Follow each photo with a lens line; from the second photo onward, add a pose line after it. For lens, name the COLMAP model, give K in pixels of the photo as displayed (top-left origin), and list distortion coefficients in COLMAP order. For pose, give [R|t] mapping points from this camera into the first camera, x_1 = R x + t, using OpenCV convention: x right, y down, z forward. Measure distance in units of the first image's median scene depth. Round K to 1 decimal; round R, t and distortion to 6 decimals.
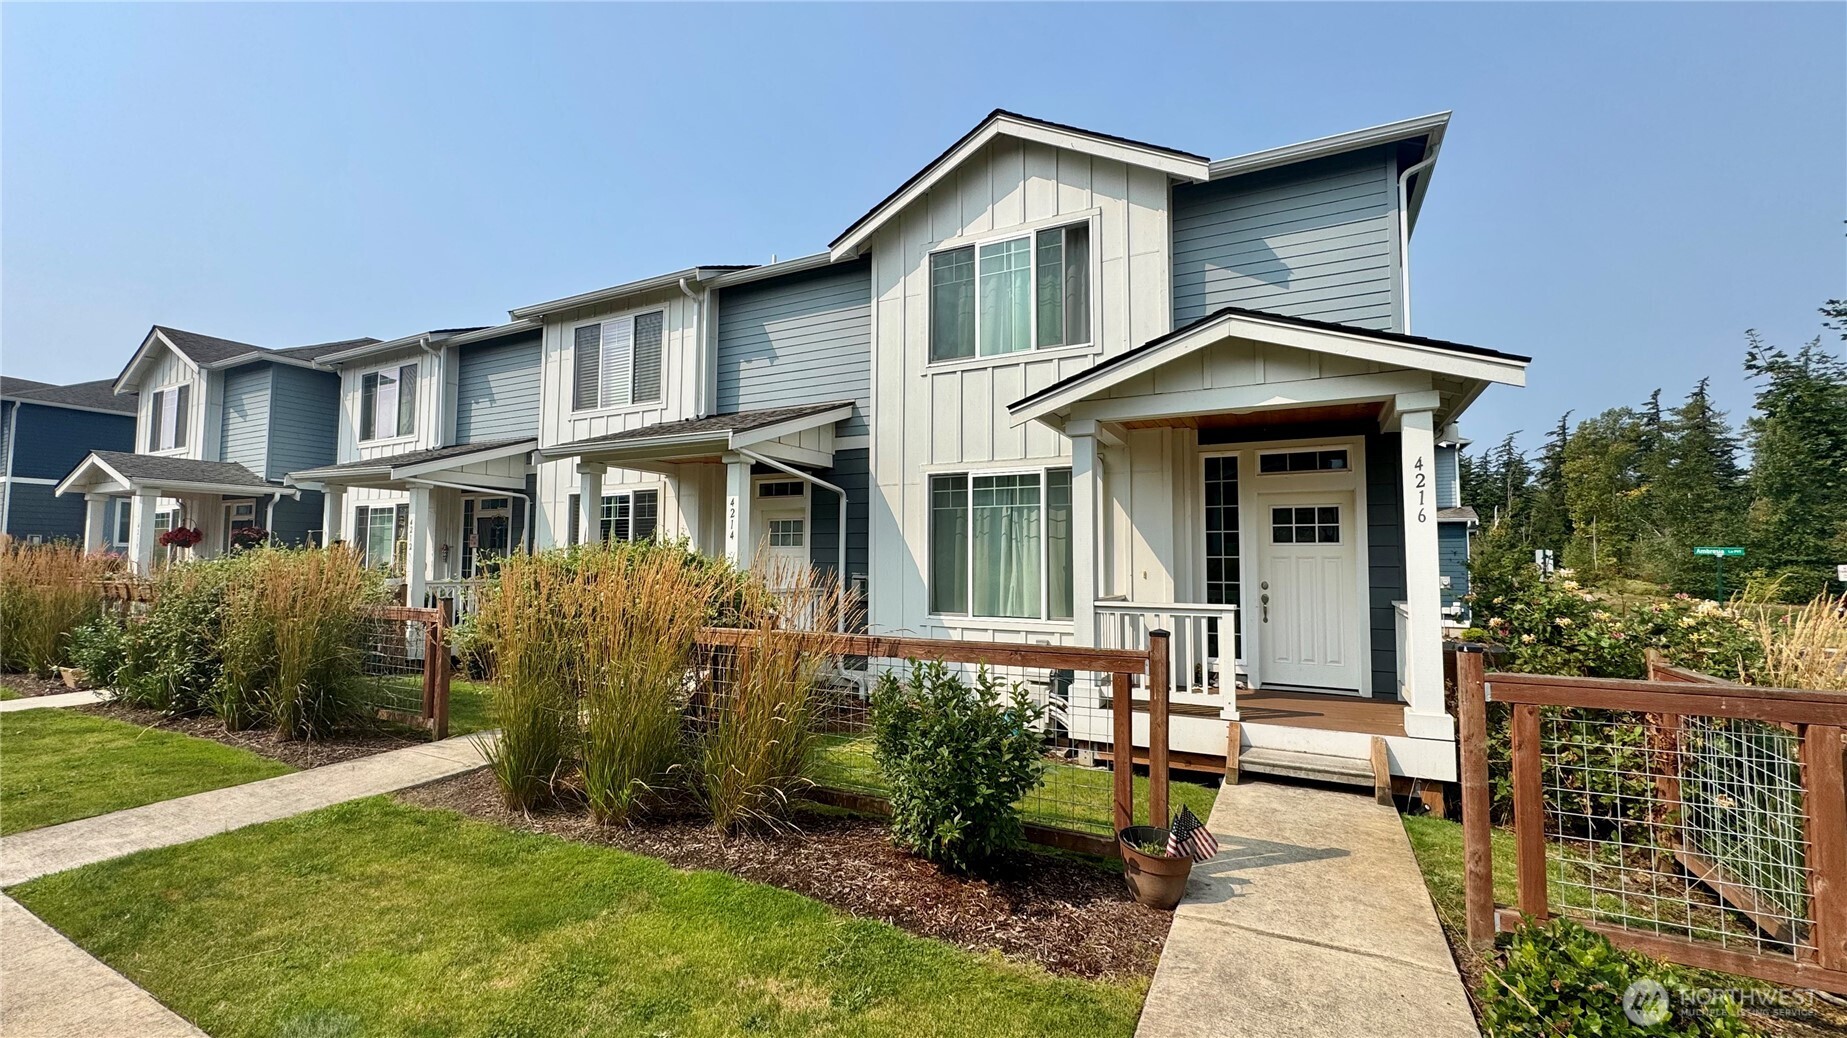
lens RADIAL K [[738.1, 0, 922.1], [0, 738.1, 515.4], [0, 0, 1]] dist [-0.003782, 0.000061]
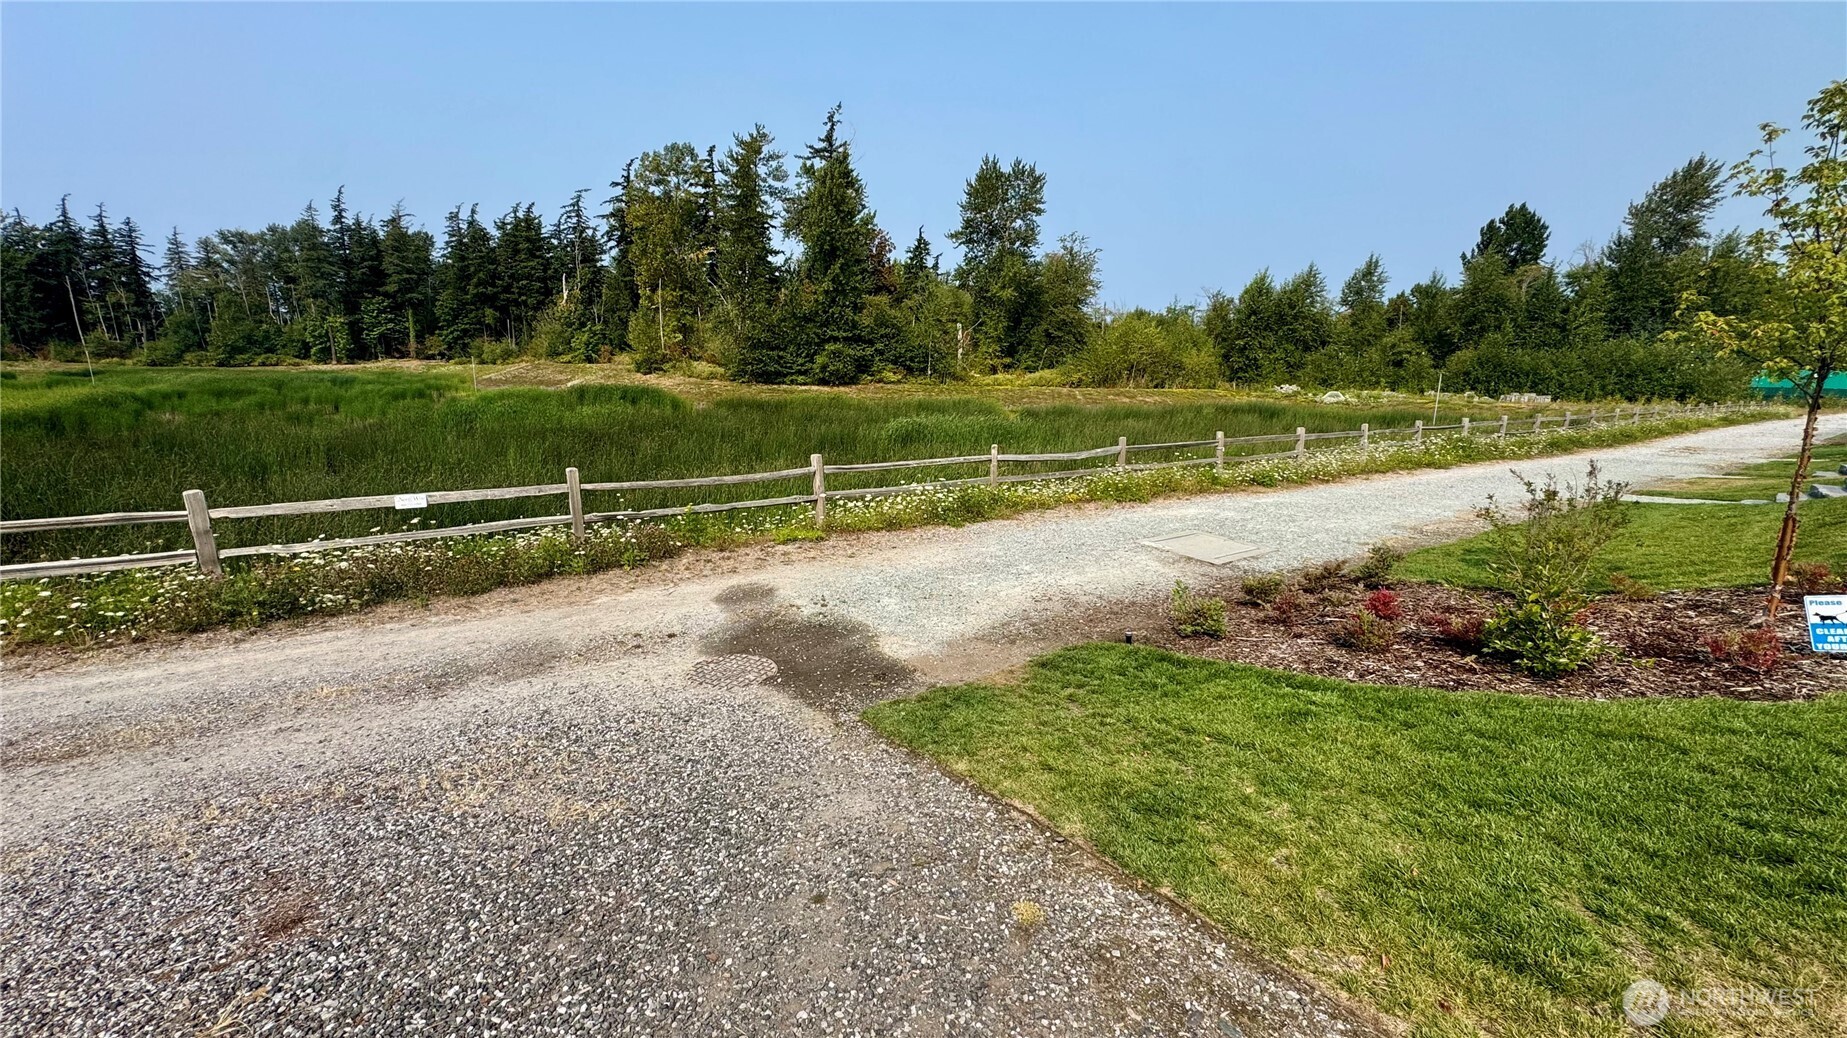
lens RADIAL K [[738.1, 0, 920.4], [0, 738.1, 517.8], [0, 0, 1]] dist [-0.003782, 0.000061]
pose [[0.476098, -0.180532, 0.860662, 0.319276], [-0.064952, 0.968809, 0.239146, 0.041060], [-0.876990, -0.169759, 0.449522, 0.355598]]
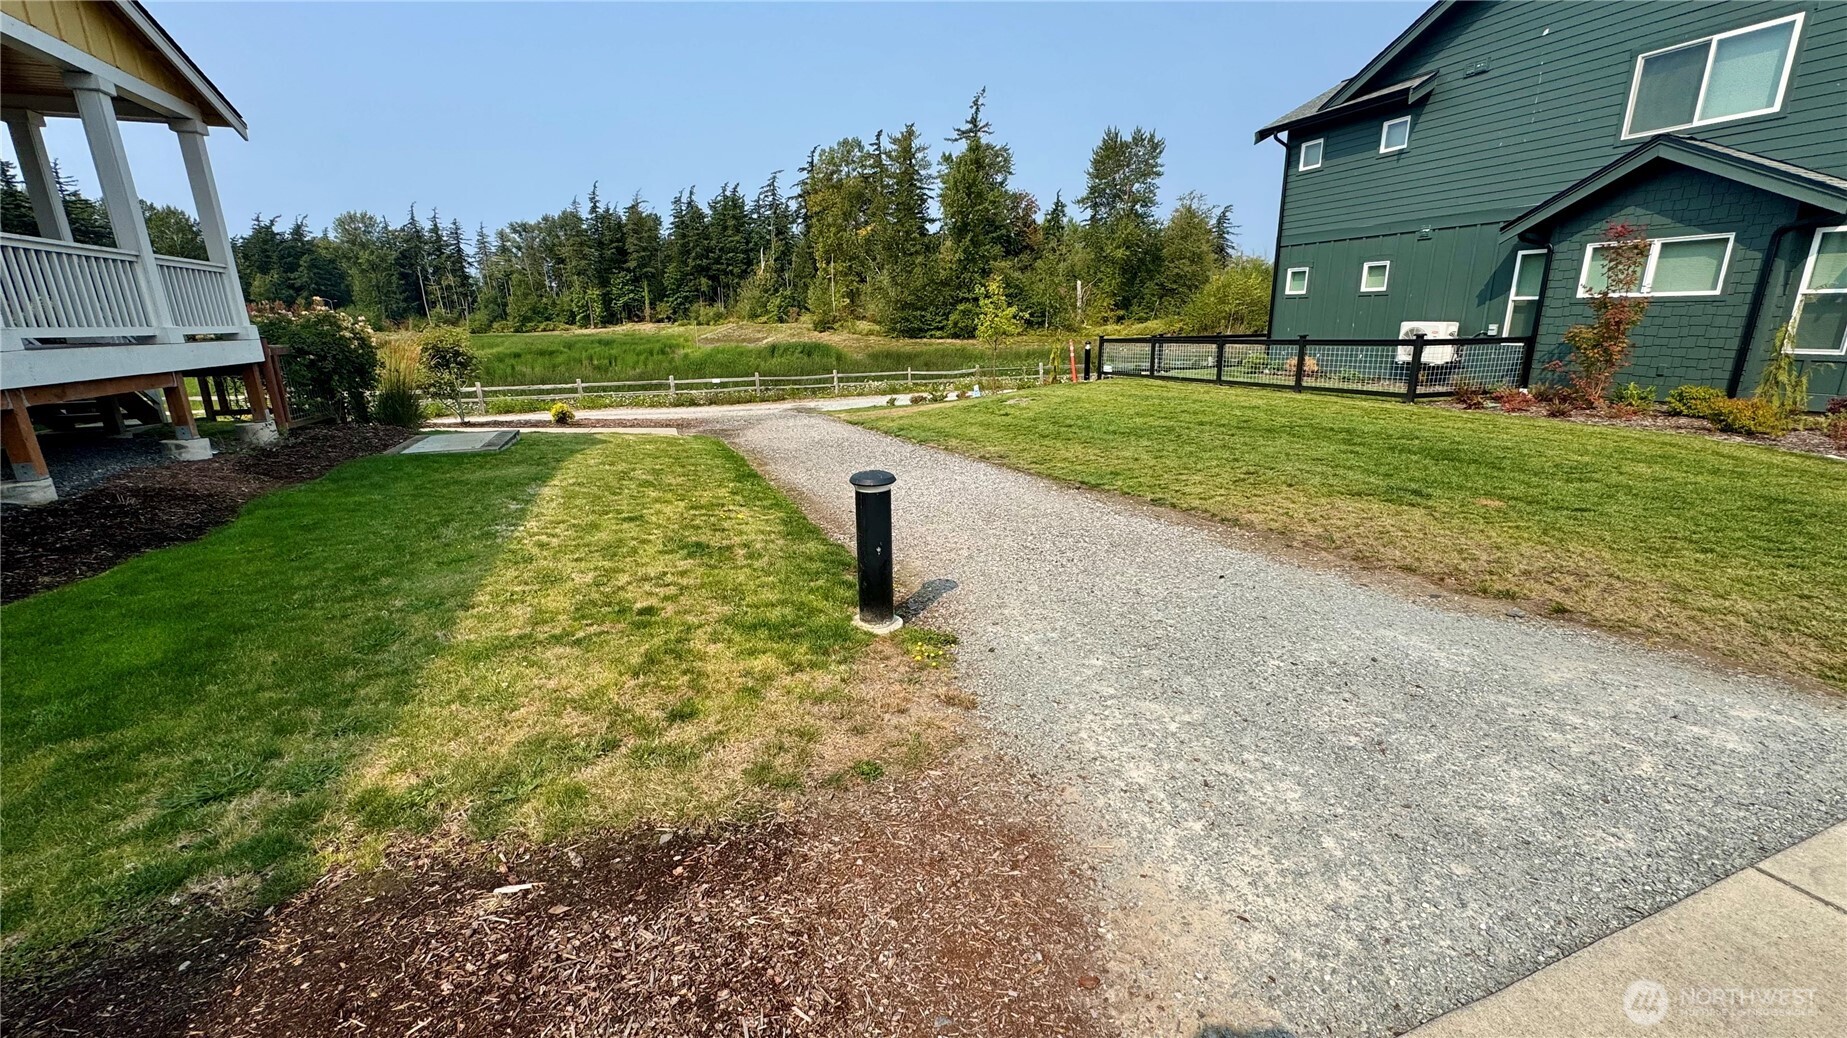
lens RADIAL K [[738.1, 0, 920.8], [0, 738.1, 519.4], [0, 0, 1]] dist [-0.003782, 0.000061]
pose [[0.669761, -0.216701, 0.710254, 0.218701], [-0.026032, 0.949033, 0.314101, 0.023849], [-0.742121, -0.228862, 0.629984, 0.213797]]
